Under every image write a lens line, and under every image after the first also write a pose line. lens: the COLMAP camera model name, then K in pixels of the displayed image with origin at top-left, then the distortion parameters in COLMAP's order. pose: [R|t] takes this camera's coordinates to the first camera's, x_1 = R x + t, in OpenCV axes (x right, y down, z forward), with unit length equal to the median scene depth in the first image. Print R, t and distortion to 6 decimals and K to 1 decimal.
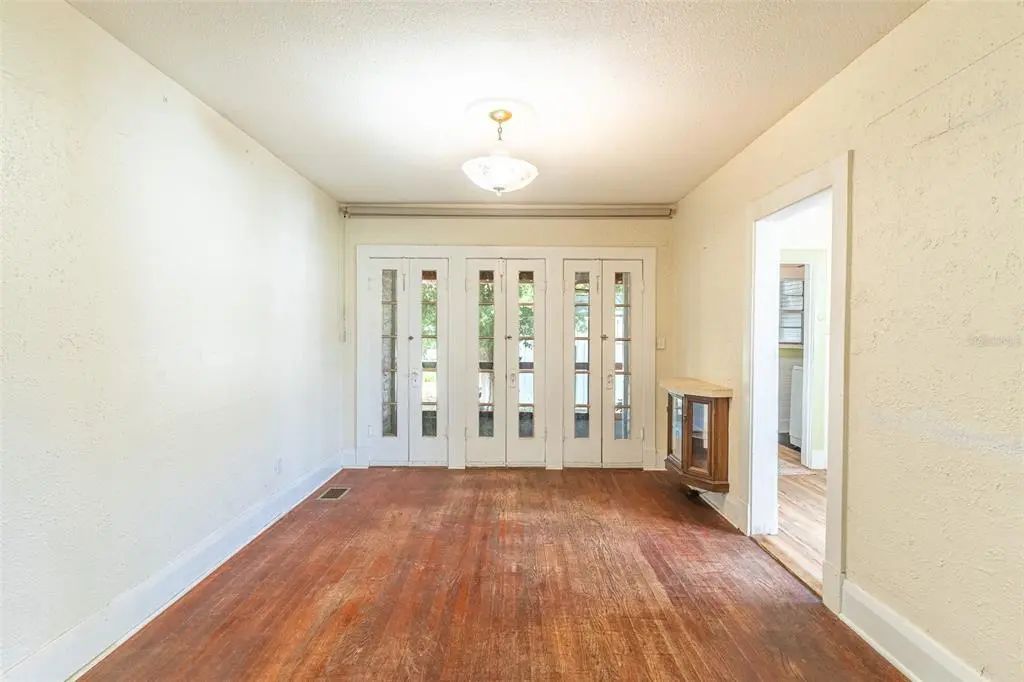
lens RADIAL K [[489.3, 0, 509.9], [0, 489.3, 340.4], [0, 0, 1]] dist [0.006218, -0.002154]
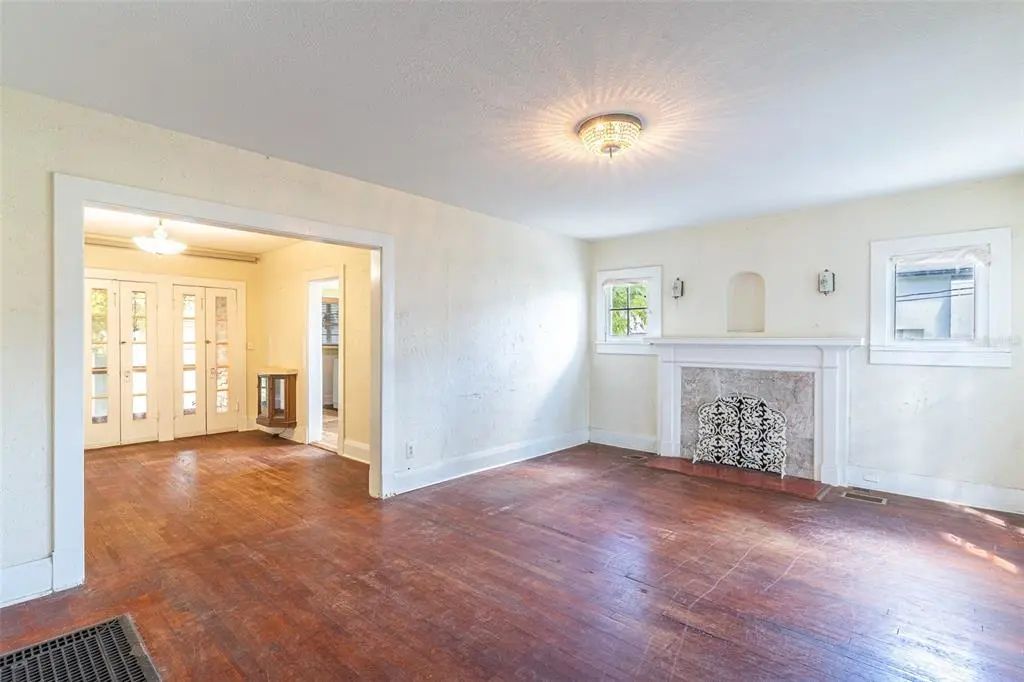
lens RADIAL K [[489.3, 0, 499.1], [0, 489.3, 342.1], [0, 0, 1]] dist [0.006218, -0.002154]
pose [[0.677833, -0.004175, 0.735204, -0.362957], [0.013146, 0.999893, -0.006441, 0.019378], [-0.735099, 0.014031, 0.677815, -0.757462]]
